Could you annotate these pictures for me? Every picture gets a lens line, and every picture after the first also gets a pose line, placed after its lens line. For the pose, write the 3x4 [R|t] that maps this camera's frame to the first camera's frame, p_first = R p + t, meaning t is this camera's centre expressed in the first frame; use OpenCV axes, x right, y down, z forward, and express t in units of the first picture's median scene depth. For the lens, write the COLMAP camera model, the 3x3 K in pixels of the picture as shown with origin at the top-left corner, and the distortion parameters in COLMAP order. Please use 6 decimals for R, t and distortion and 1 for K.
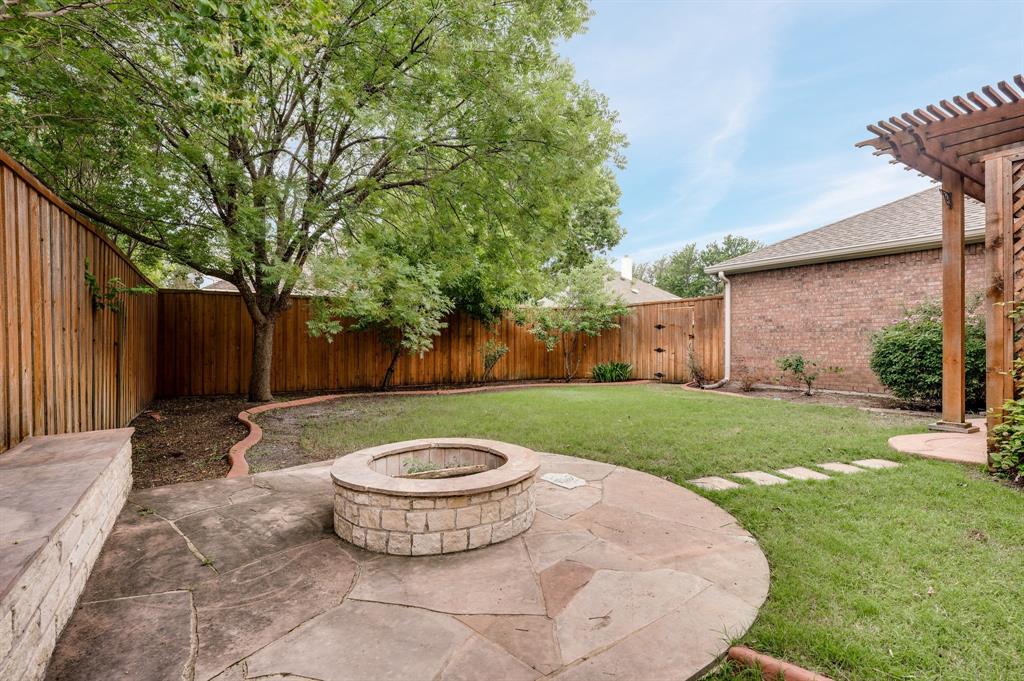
lens RADIAL K [[480.7, 0, 512.5], [0, 480.7, 340.2], [0, 0, 1]] dist [0.008922, -0.000920]
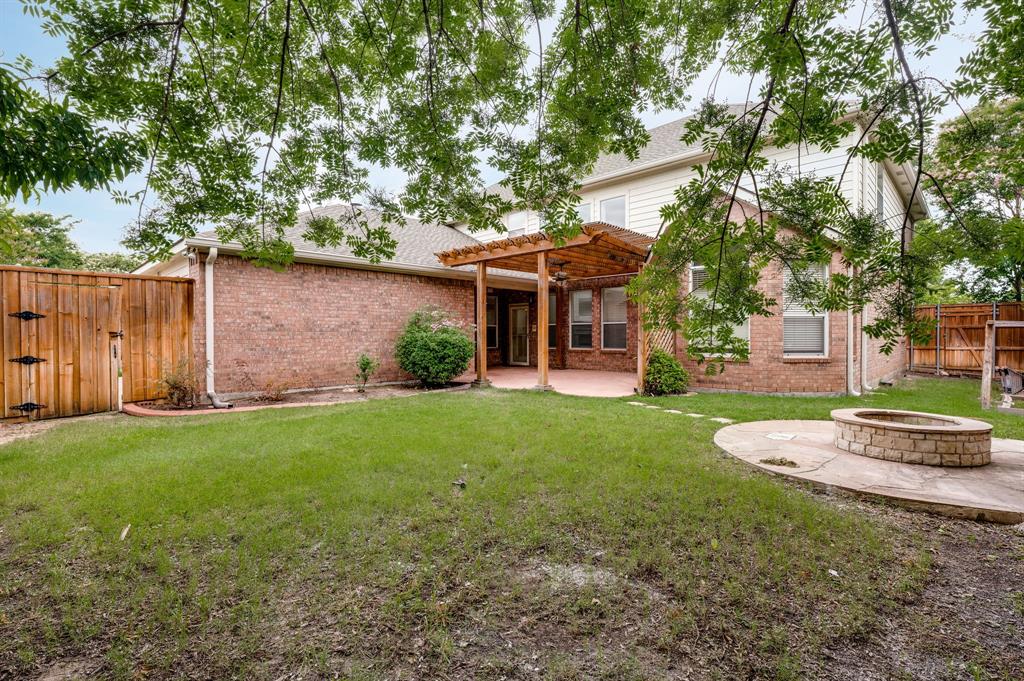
lens RADIAL K [[480.7, 0, 512.0], [0, 480.7, 341.7], [0, 0, 1]] dist [0.008922, -0.000920]
pose [[-0.214060, -0.007293, 0.976793, -0.432830], [0.002270, 0.999966, 0.007964, -0.002964], [-0.976818, 0.003922, -0.214036, 0.787522]]
